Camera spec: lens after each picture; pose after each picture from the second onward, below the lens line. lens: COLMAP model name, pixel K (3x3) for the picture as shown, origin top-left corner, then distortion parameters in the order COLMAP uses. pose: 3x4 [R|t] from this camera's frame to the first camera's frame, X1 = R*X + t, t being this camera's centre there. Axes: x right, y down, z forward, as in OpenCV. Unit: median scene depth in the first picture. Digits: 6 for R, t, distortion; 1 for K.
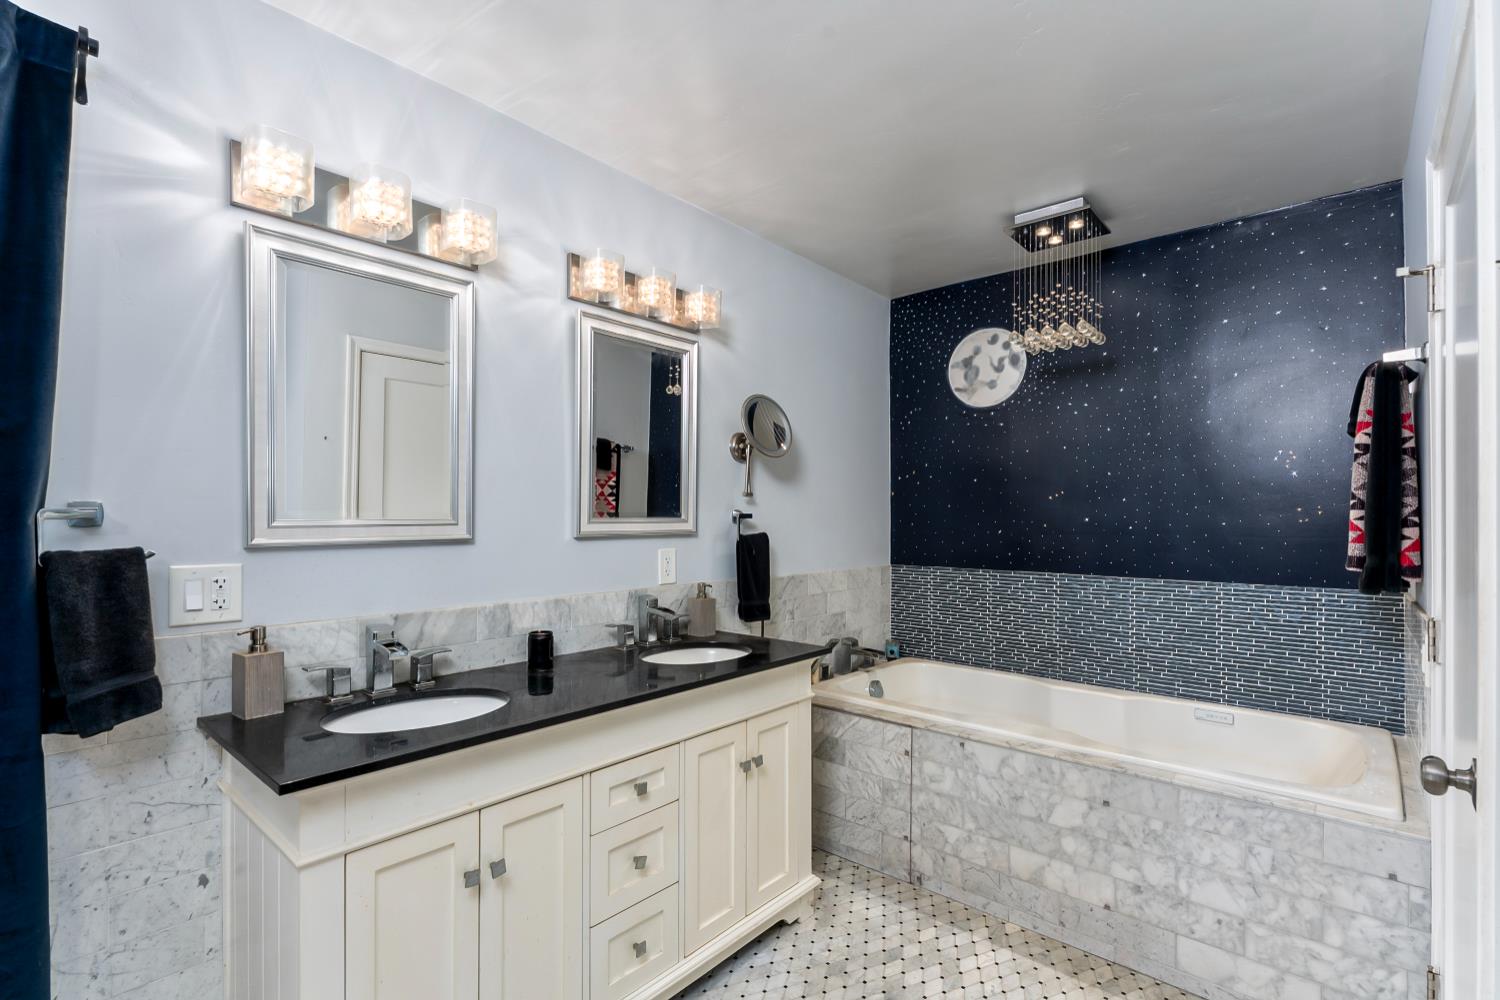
lens RADIAL K [[688.1, 0, 750.3], [0, 688.1, 515.3], [0, 0, 1]] dist [-0.002166, -0.000663]
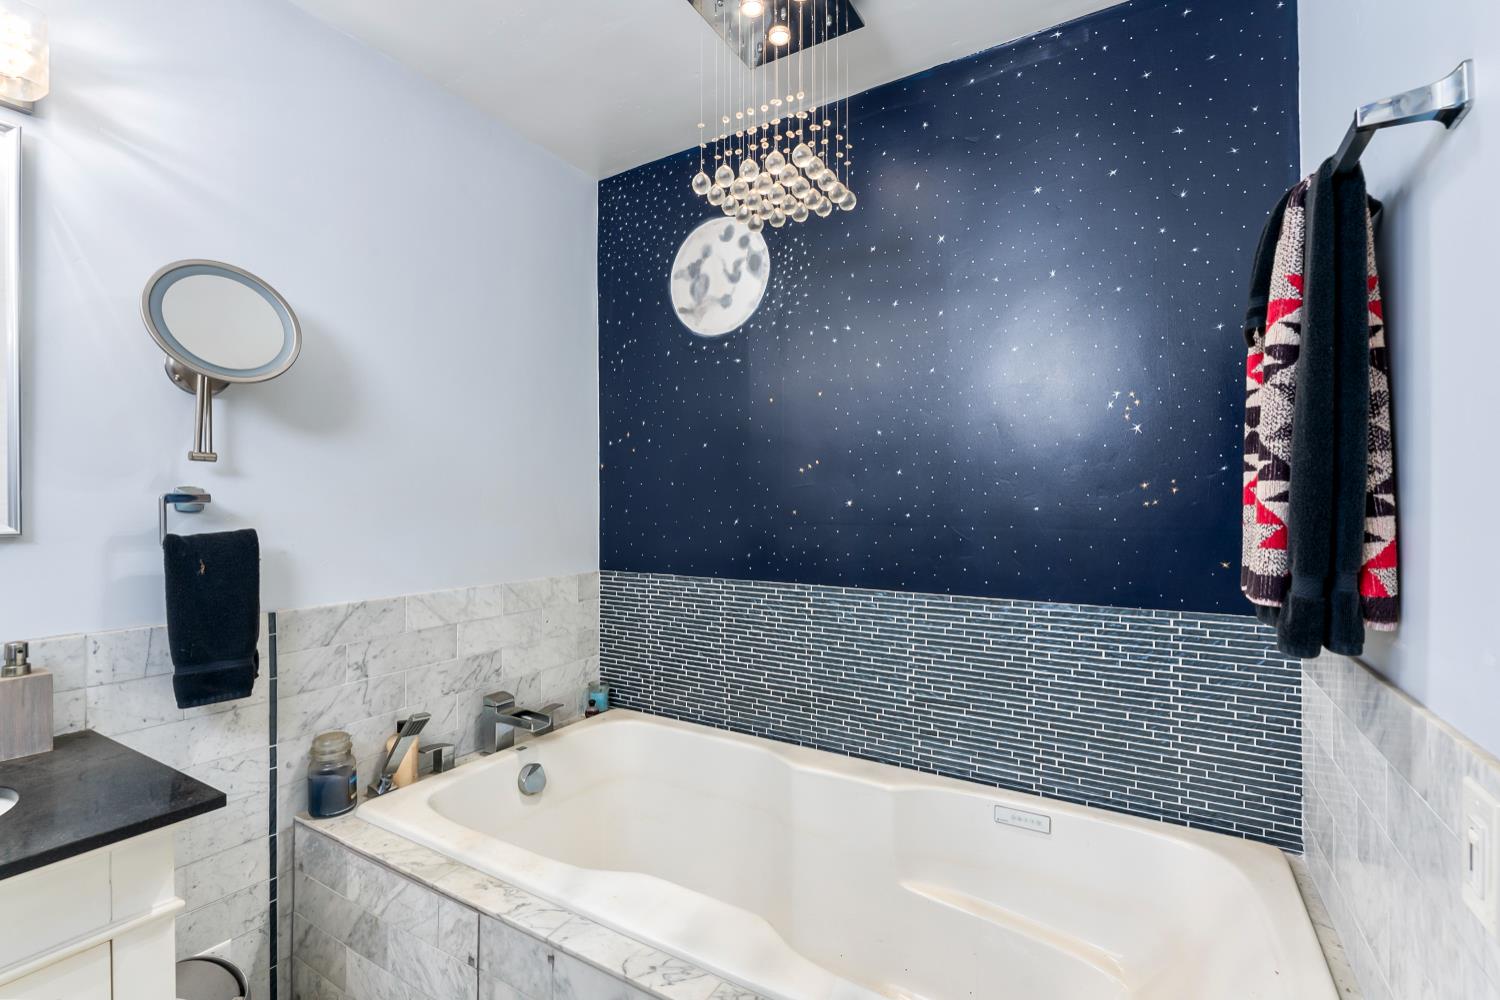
lens RADIAL K [[674.4, 0, 750.0], [0, 674.4, 500.0], [0, 0, 1]] dist [-0.000929, -0.000264]
pose [[0.983323, -0.002392, 0.181854, 0.310654], [0.002496, 0.999997, -0.000341, 0.003787], [-0.181853, 0.000789, 0.983325, 0.428797]]
